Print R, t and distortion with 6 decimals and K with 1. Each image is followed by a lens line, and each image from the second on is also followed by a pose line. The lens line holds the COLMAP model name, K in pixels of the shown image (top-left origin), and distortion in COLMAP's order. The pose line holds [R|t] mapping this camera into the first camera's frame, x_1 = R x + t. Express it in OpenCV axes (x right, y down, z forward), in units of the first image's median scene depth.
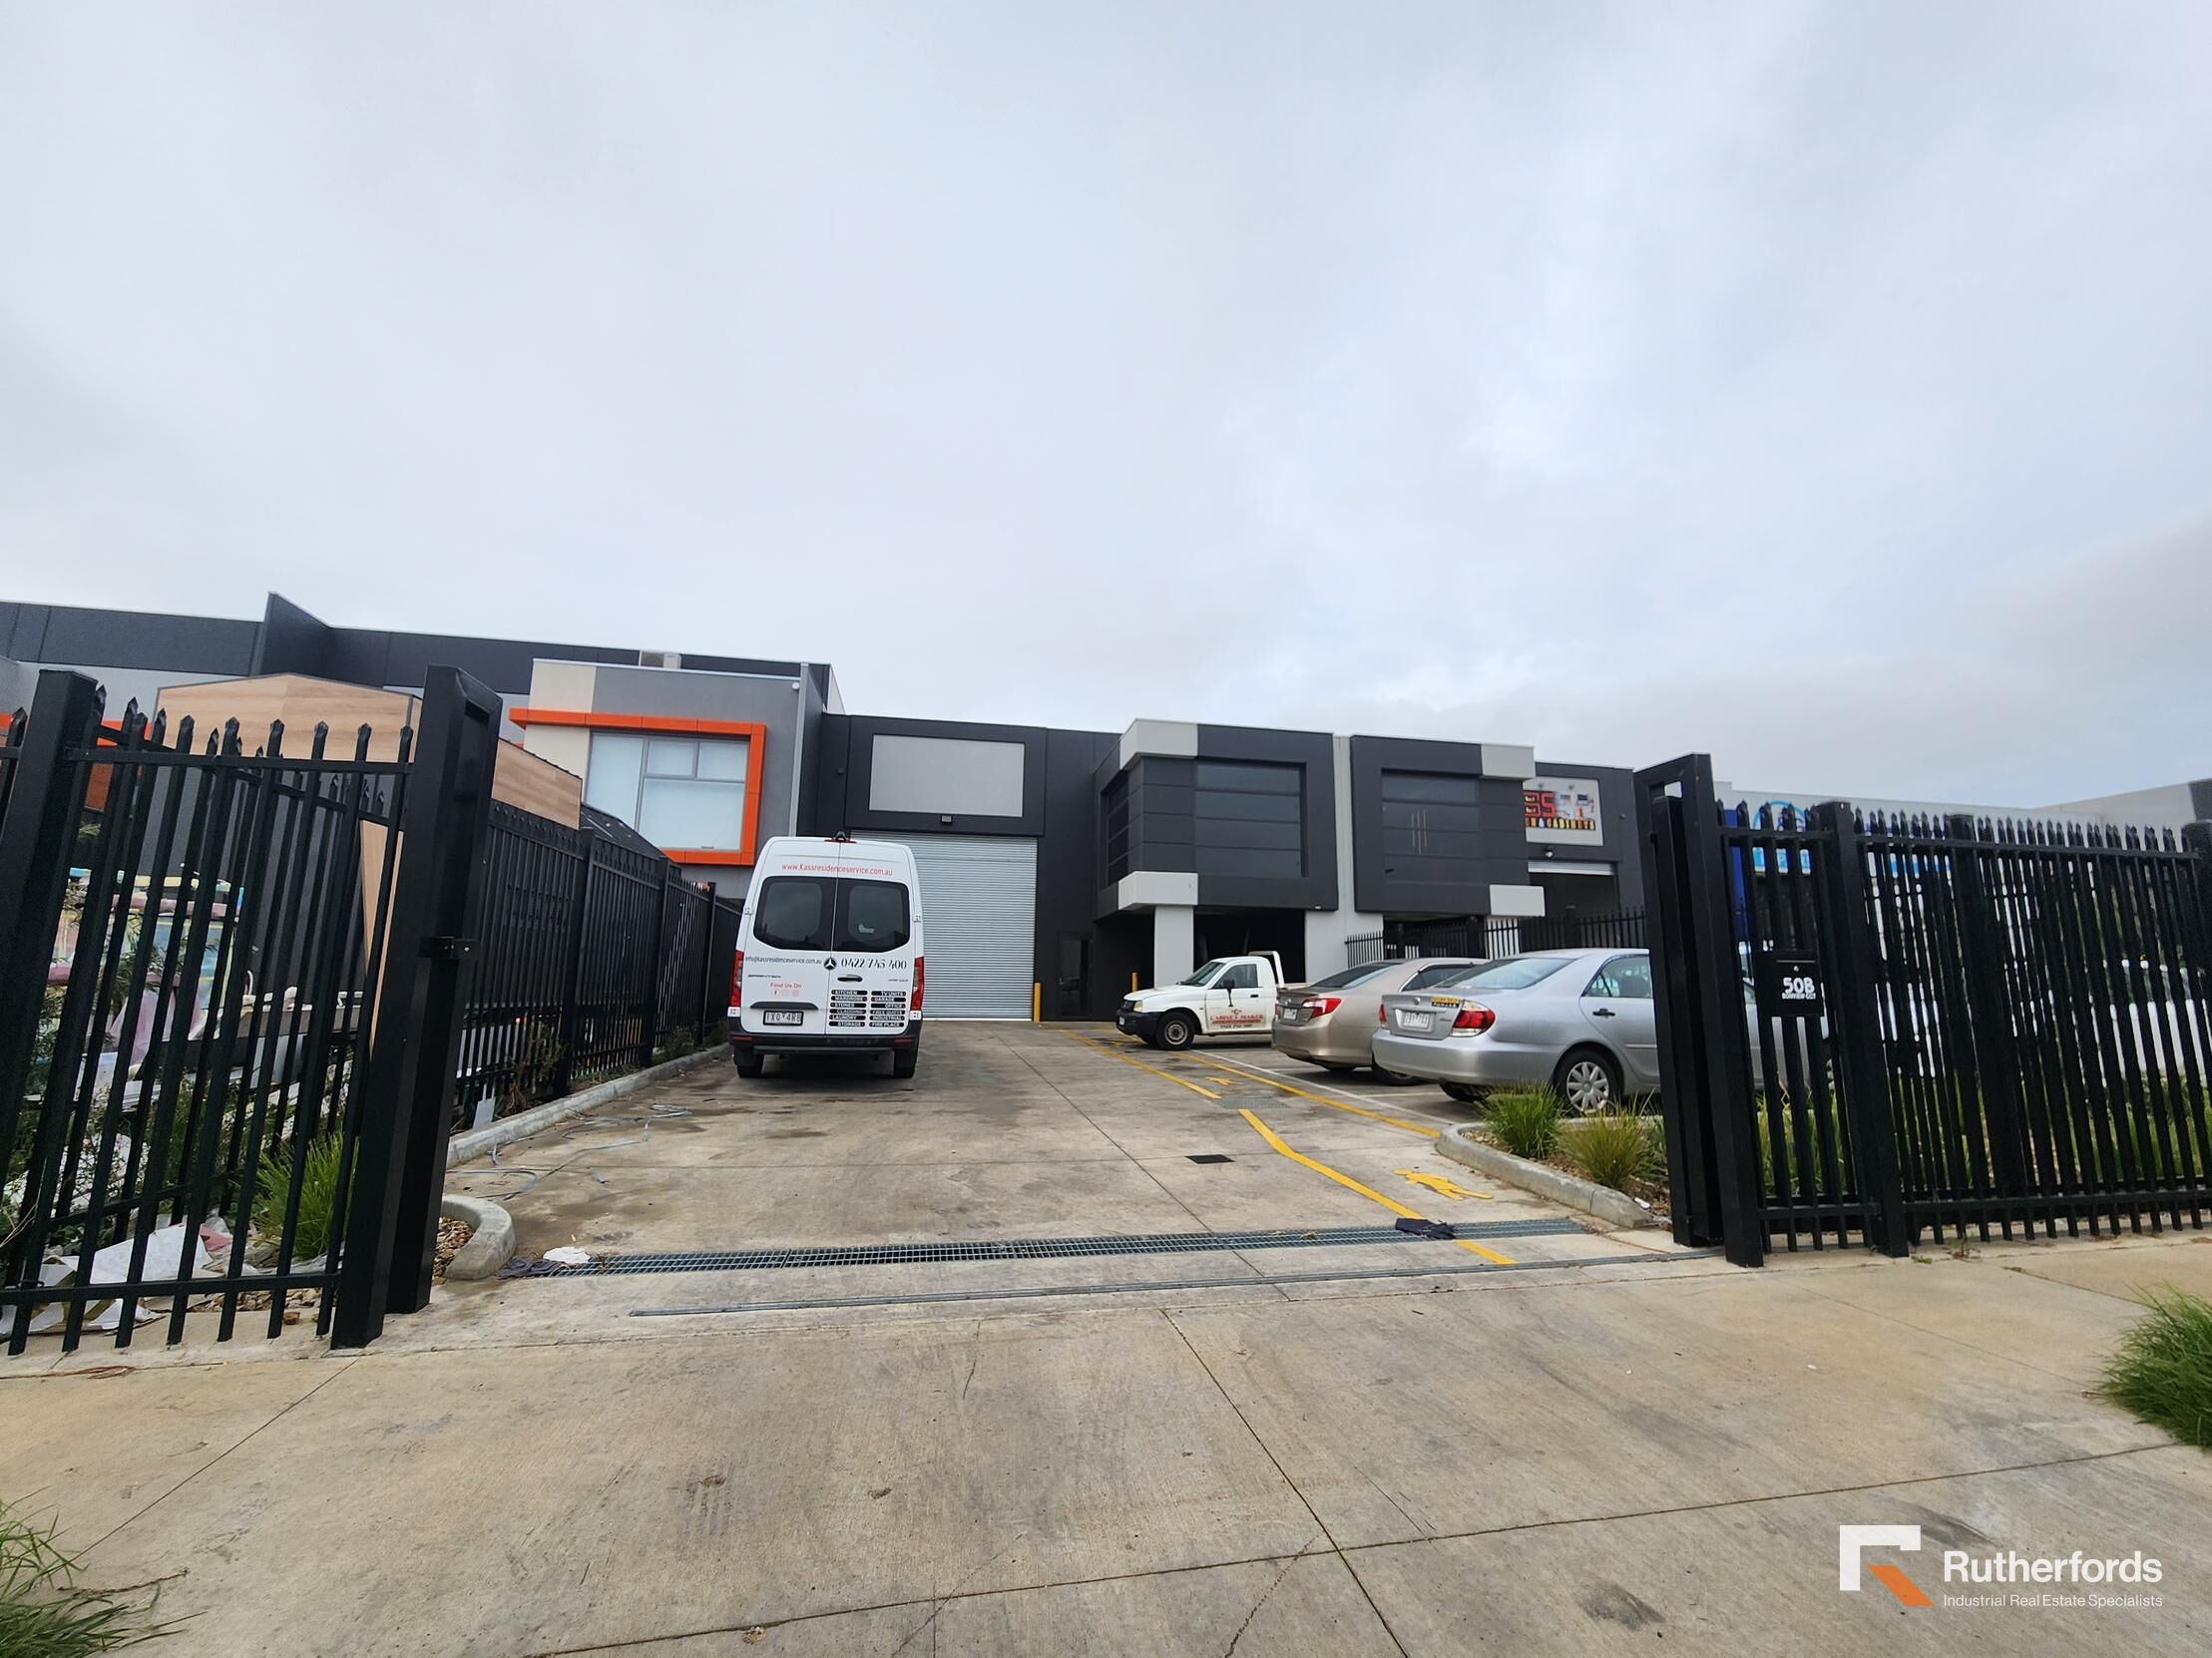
lens RADIAL K [[895.6, 0, 1106.0], [0, 895.6, 829.0], [0, 0, 1]] dist [0.000992, 0.000145]
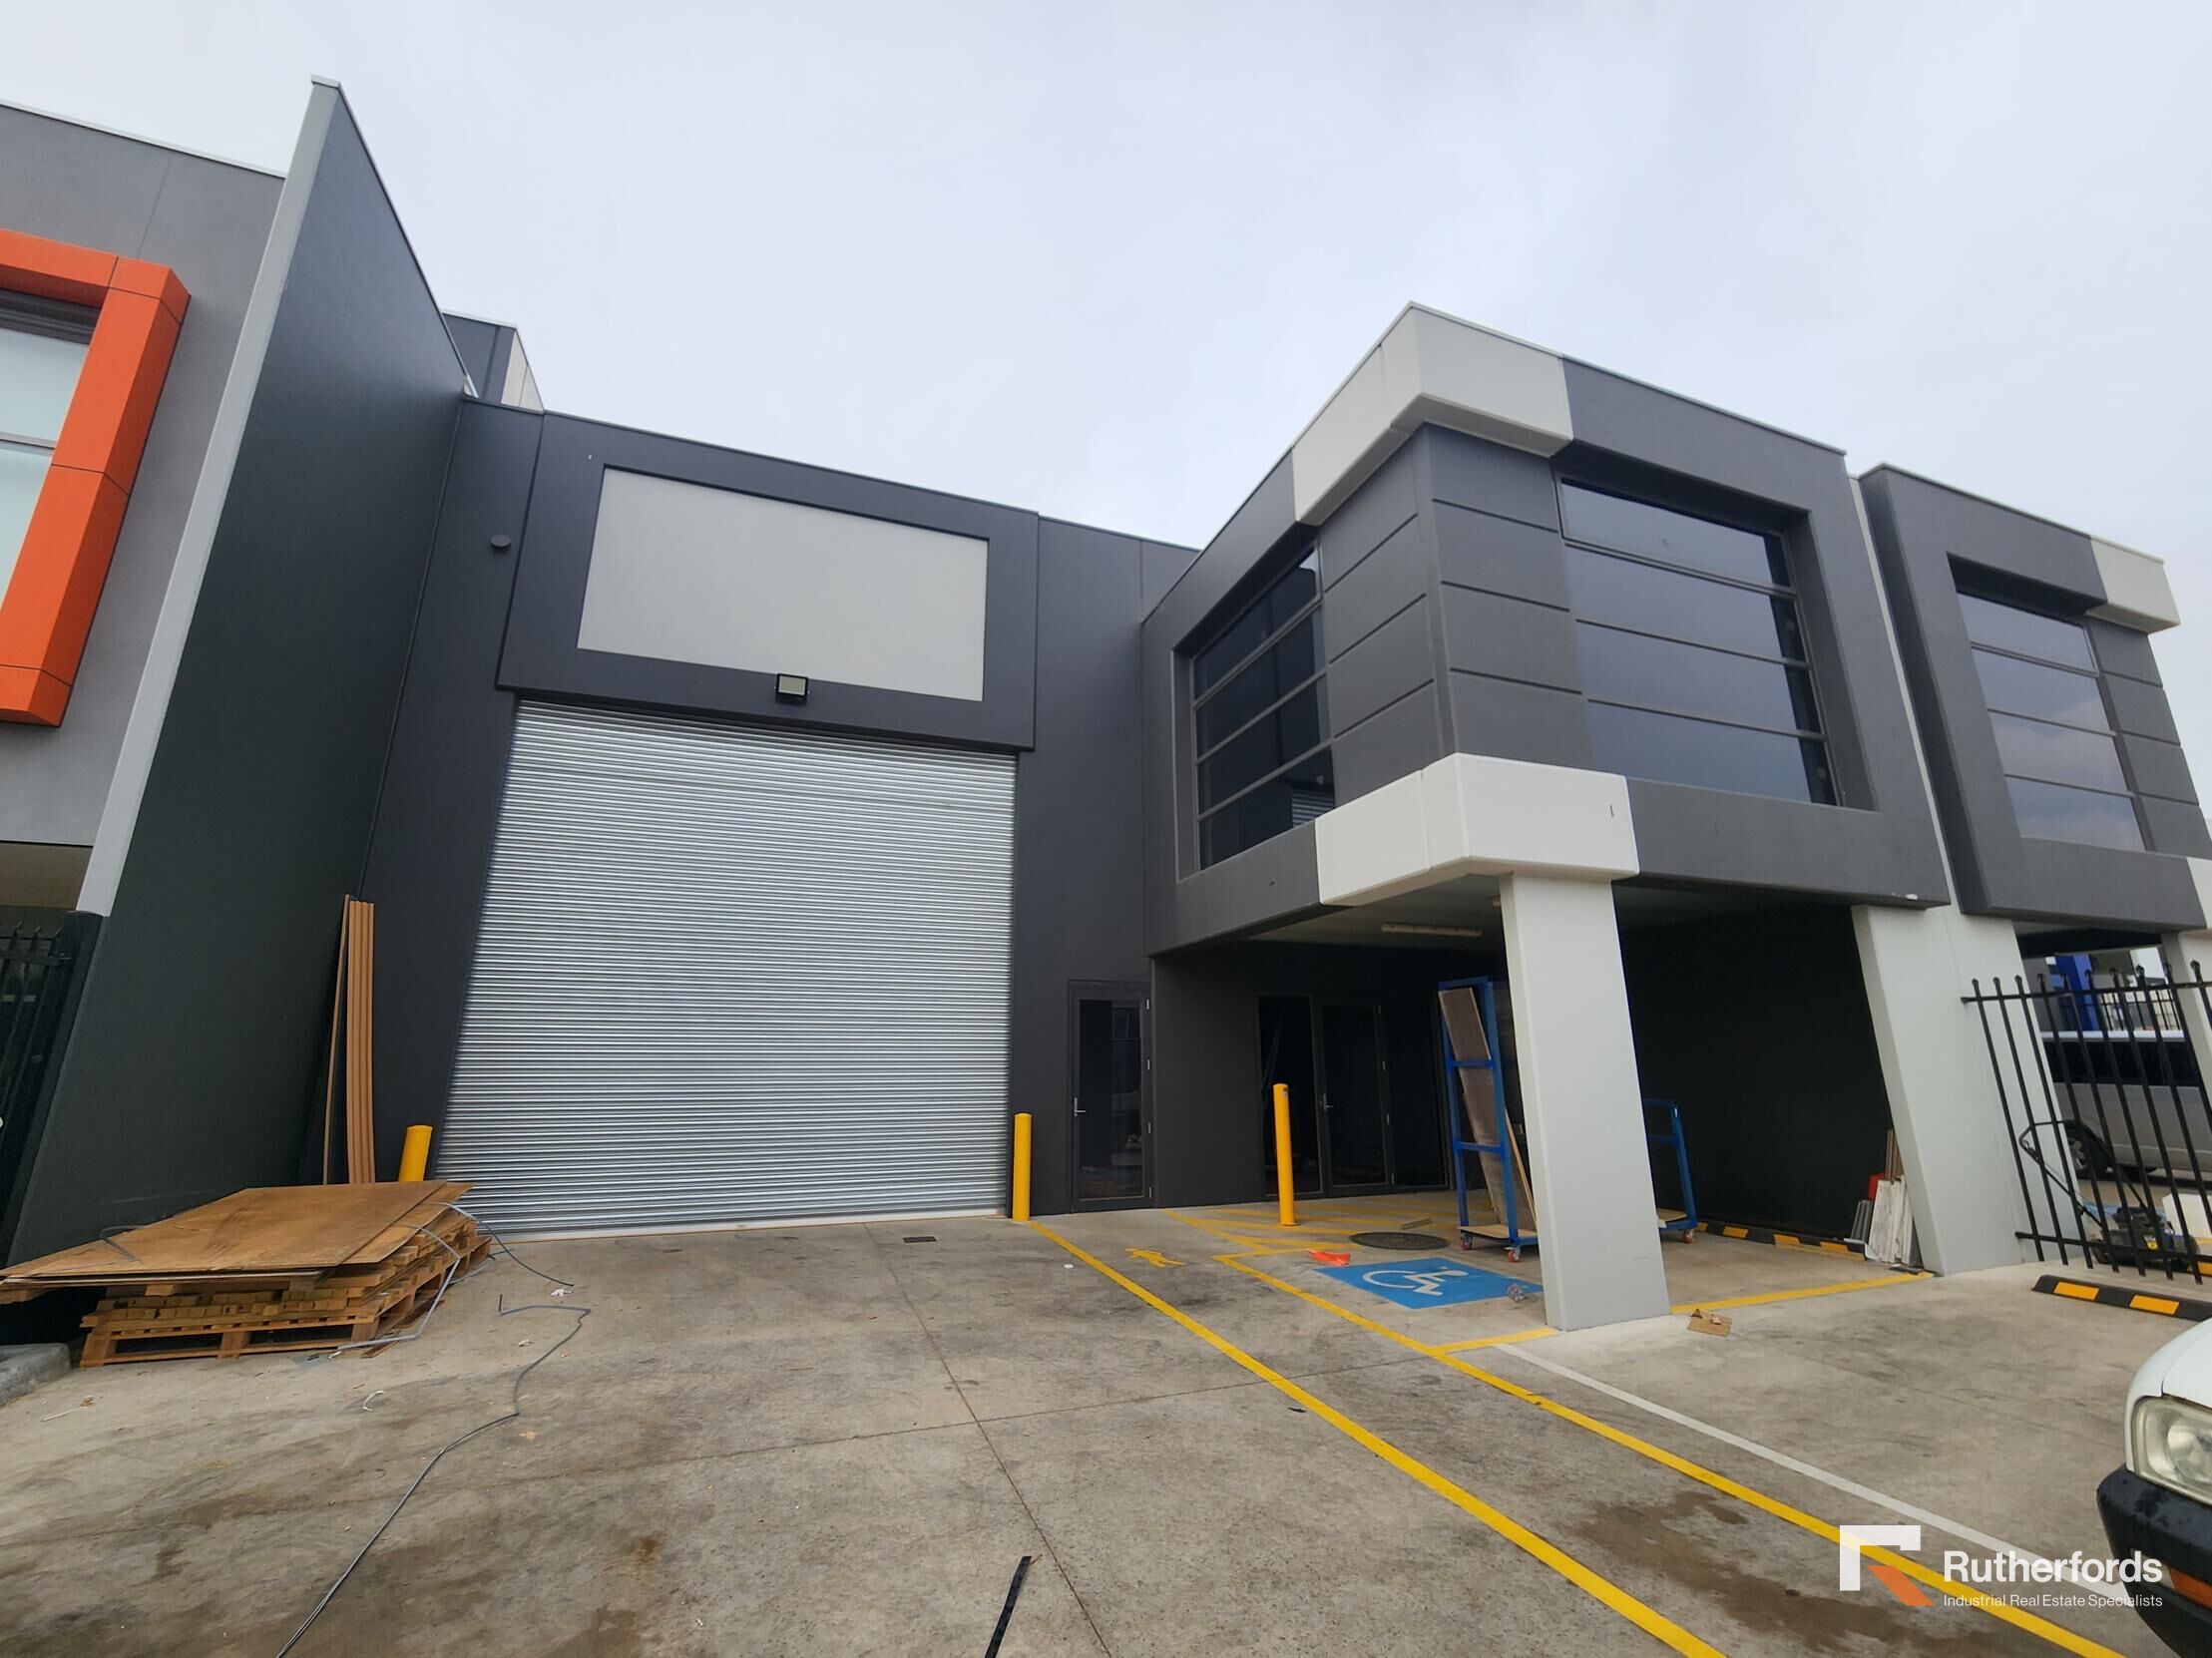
lens RADIAL K [[895.6, 0, 1106.0], [0, 895.6, 829.0], [0, 0, 1]] dist [0.000992, 0.000145]
pose [[0.987347, 0.030968, 0.155519, -0.100975], [-0.018861, 0.996717, -0.078734, 0.079966], [-0.157447, 0.074804, 0.984690, 0.600168]]
